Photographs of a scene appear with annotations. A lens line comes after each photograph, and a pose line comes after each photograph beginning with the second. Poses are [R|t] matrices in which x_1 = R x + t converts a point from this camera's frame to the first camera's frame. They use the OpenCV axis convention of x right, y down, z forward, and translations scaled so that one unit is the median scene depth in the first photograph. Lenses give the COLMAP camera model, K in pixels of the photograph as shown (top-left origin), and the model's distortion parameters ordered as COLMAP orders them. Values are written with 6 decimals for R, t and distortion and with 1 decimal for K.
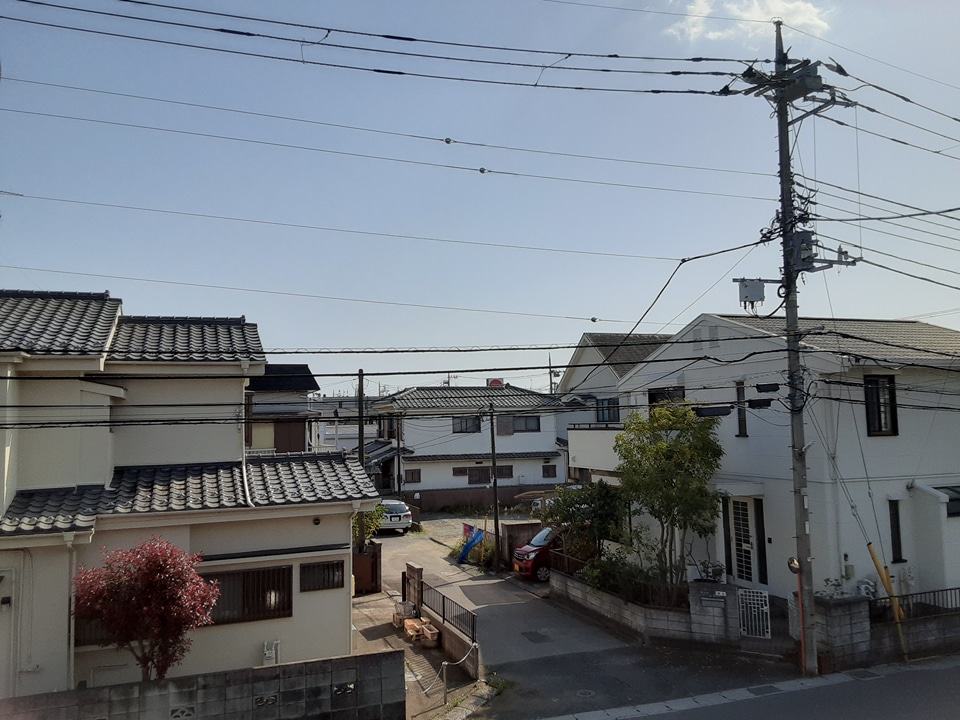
lens RADIAL K [[777.9, 0, 459.9], [0, 777.9, 361.0], [0, 0, 1]] dist [0.098549, -0.138715]
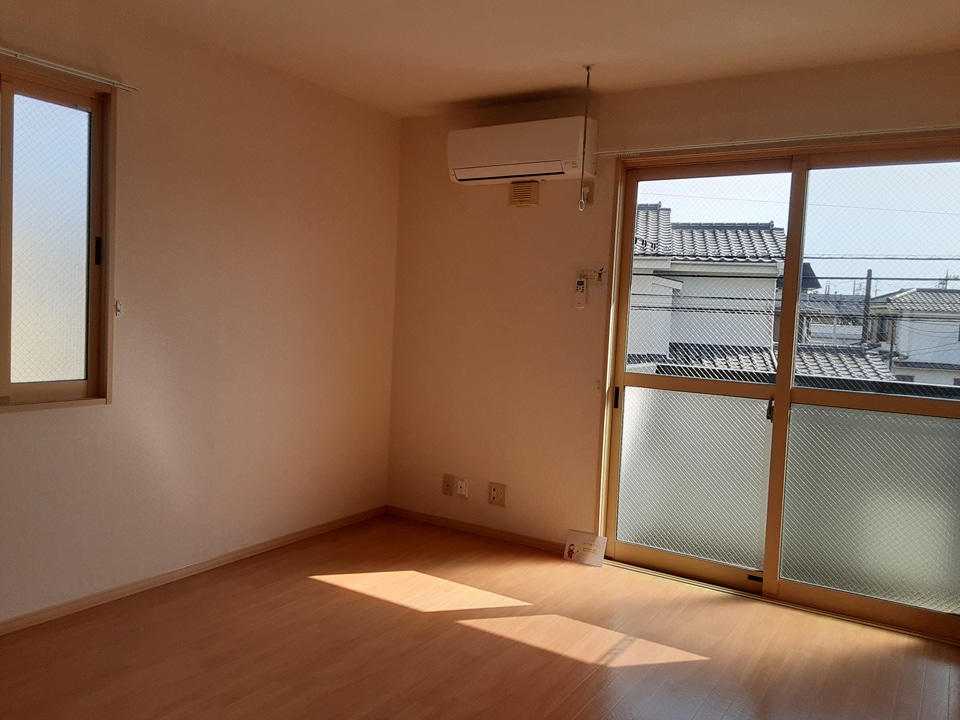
lens RADIAL K [[777.9, 0, 459.9], [0, 777.9, 361.0], [0, 0, 1]] dist [0.098549, -0.138715]
pose [[0.847254, 0.094604, -0.522696, -0.044514], [-0.021780, 0.989372, 0.143765, -0.011665], [0.530742, -0.110421, 0.840310, -0.226087]]
